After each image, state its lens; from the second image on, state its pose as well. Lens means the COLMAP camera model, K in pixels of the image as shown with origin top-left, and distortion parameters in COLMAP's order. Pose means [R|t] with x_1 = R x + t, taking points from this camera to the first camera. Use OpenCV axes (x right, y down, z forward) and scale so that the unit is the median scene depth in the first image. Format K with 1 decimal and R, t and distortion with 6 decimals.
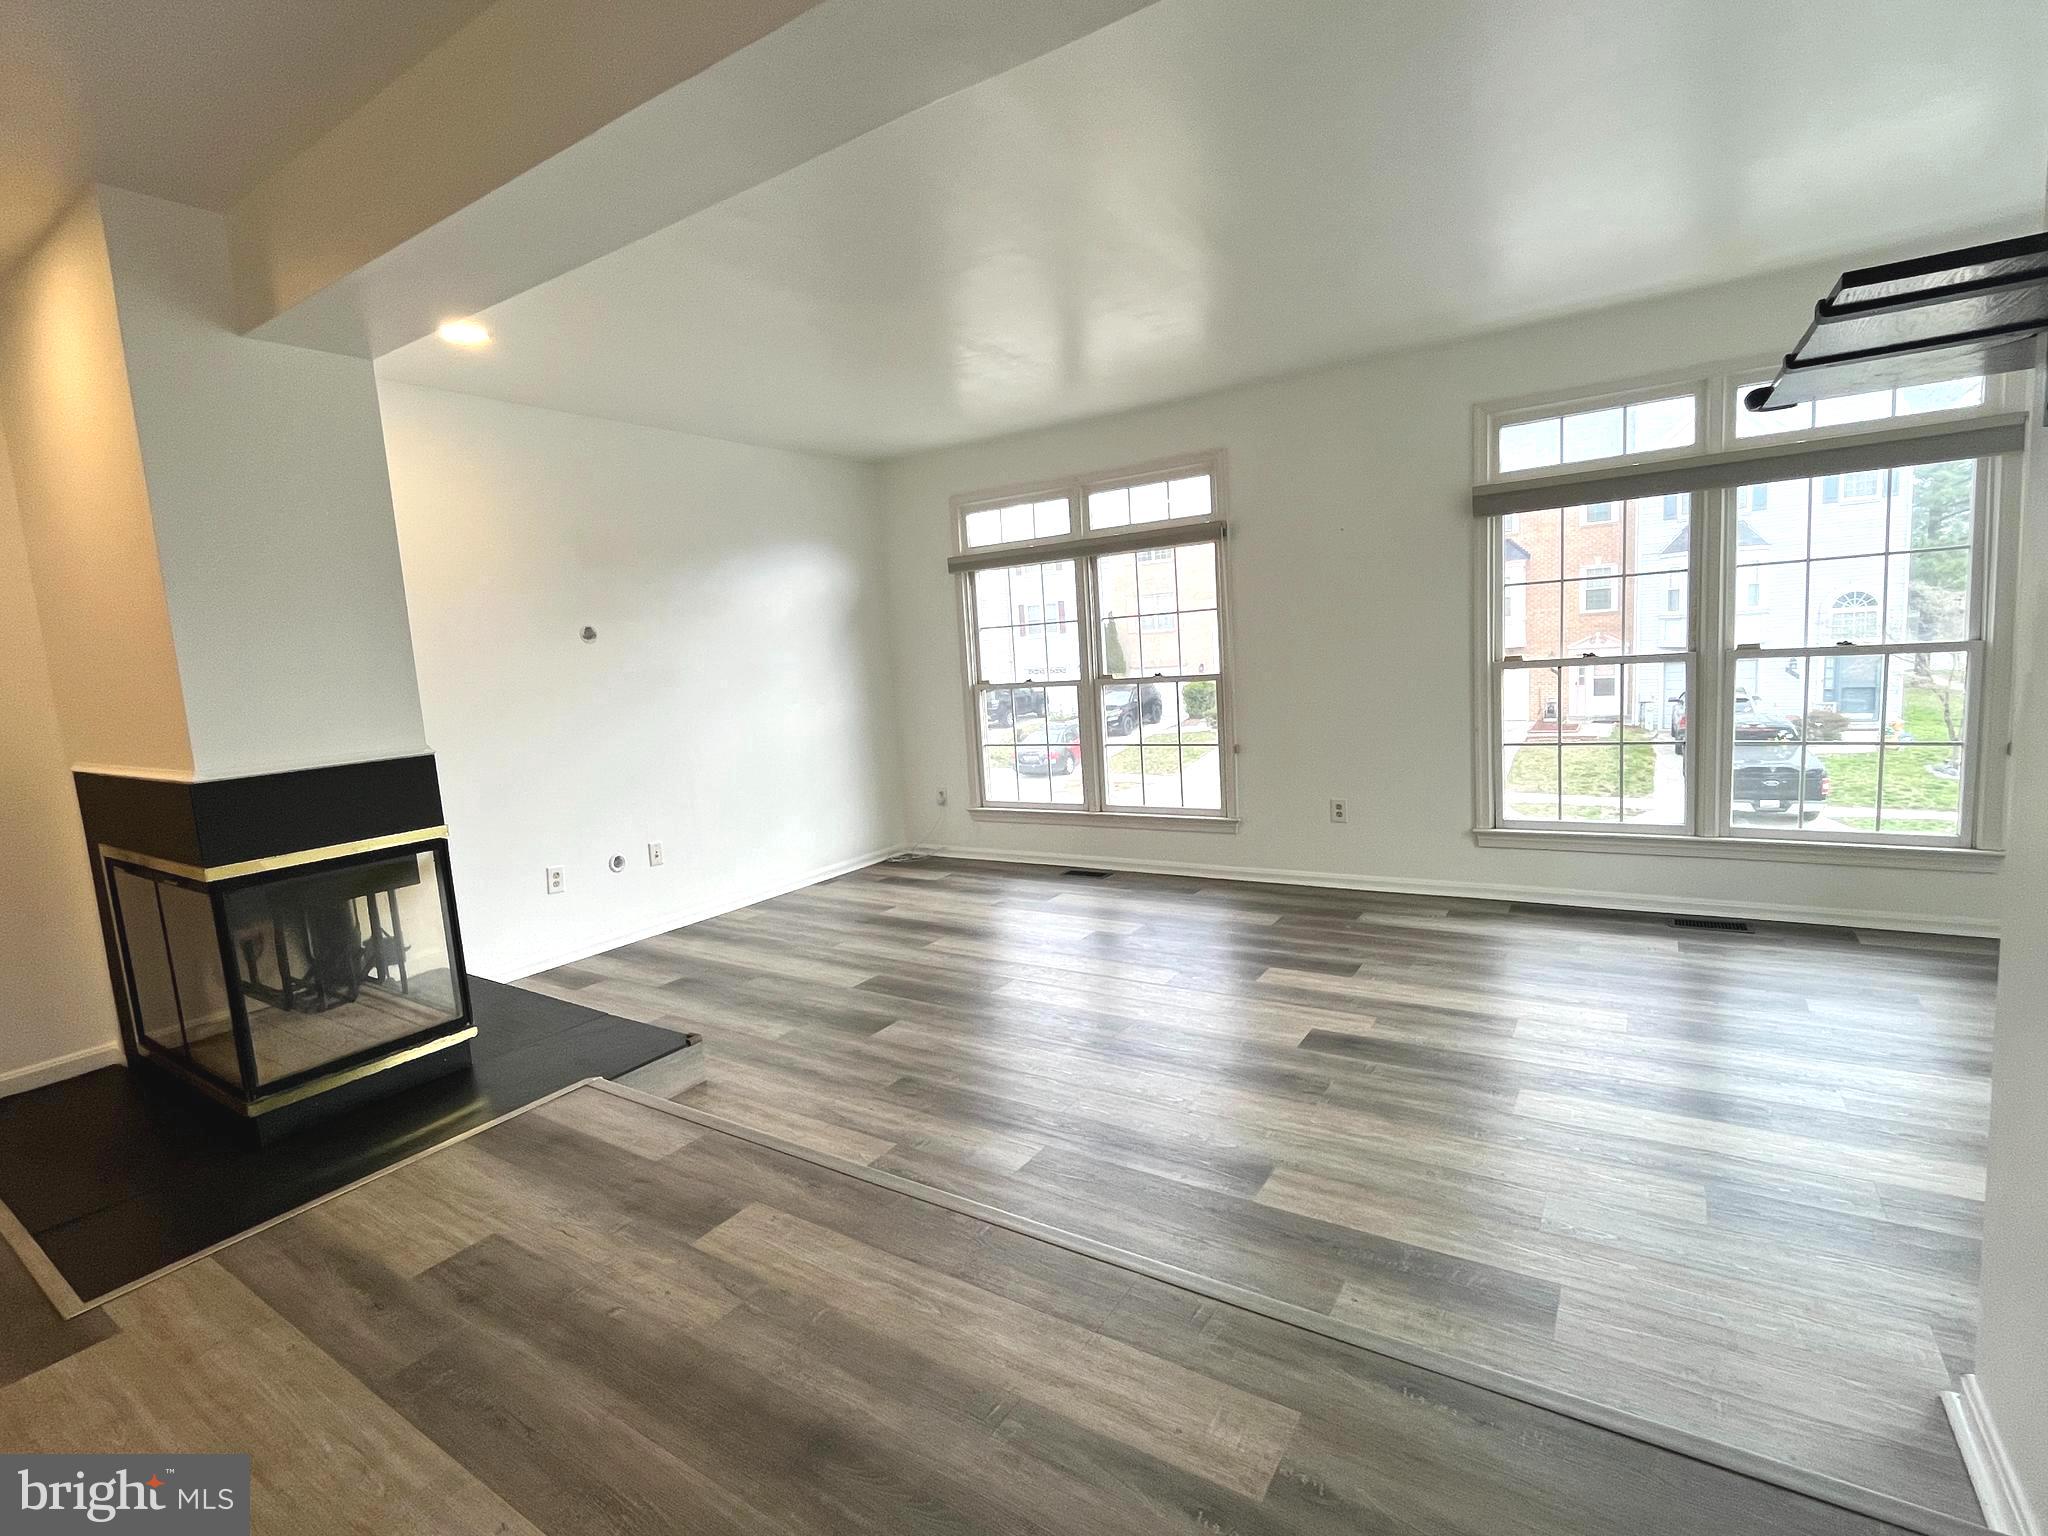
lens RADIAL K [[957.2, 0, 1019.7], [0, 957.2, 778.0], [0, 0, 1]] dist [-0.000507, 0.000369]
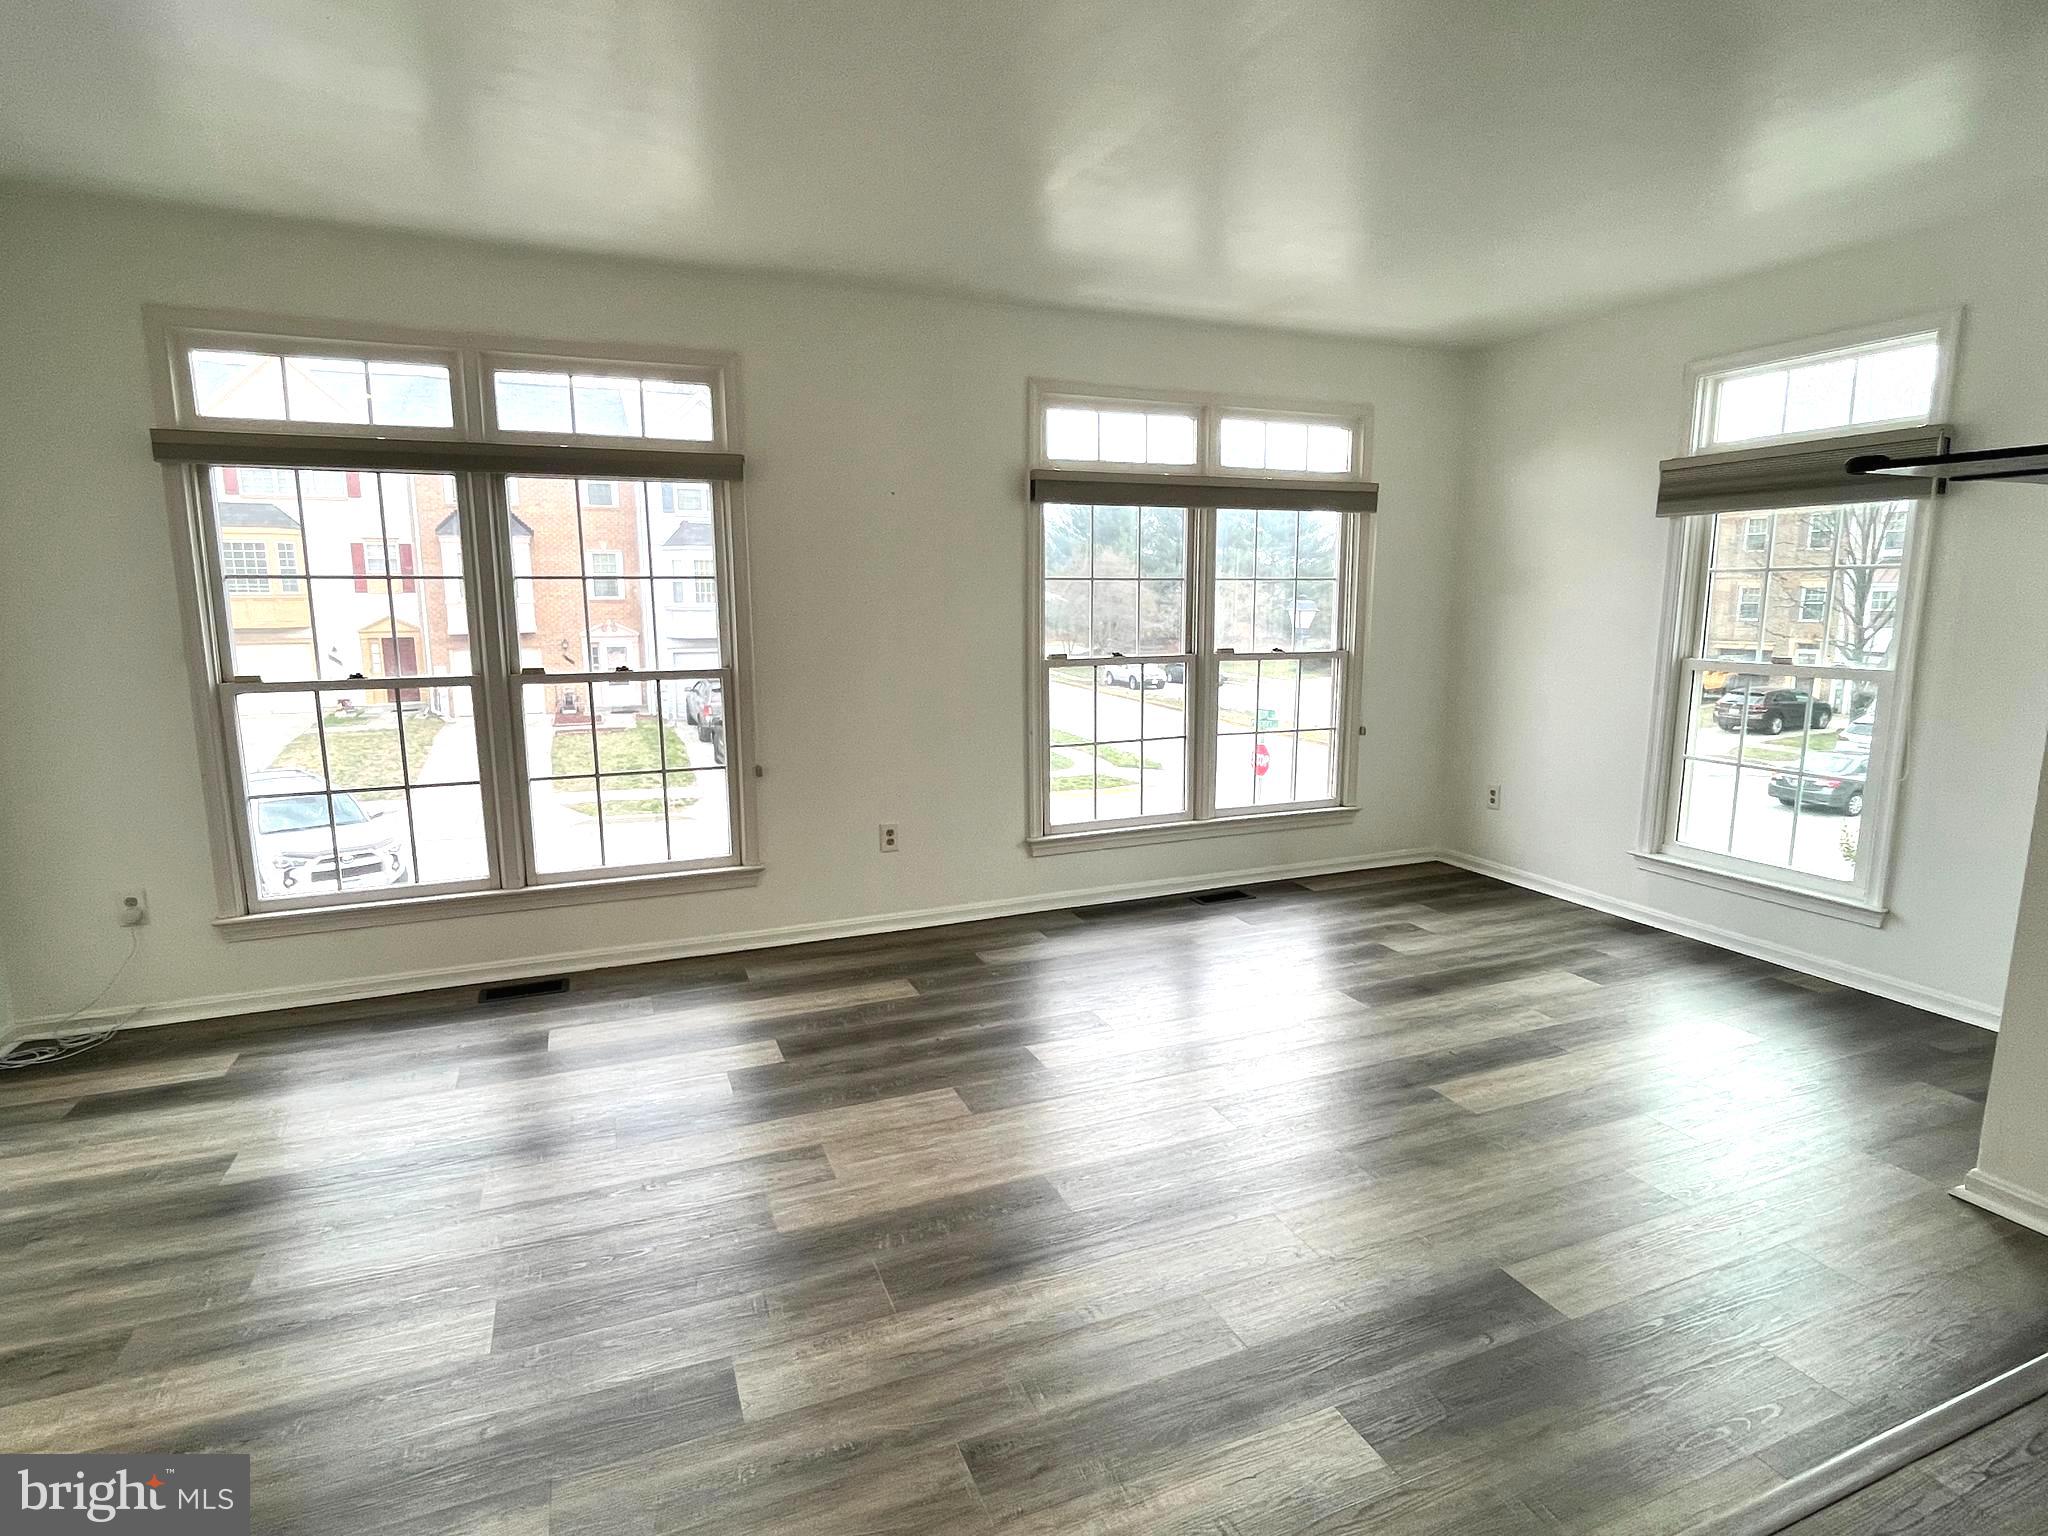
lens RADIAL K [[1054.5, 0, 1012.6], [0, 1054.5, 781.7], [0, 0, 1]] dist [-0.004206, -0.000335]
pose [[0.564844, -0.082107, 0.821102, -0.370914], [0.076424, 0.995966, 0.047019, -0.051588], [-0.821651, 0.036194, 0.568841, 0.431662]]
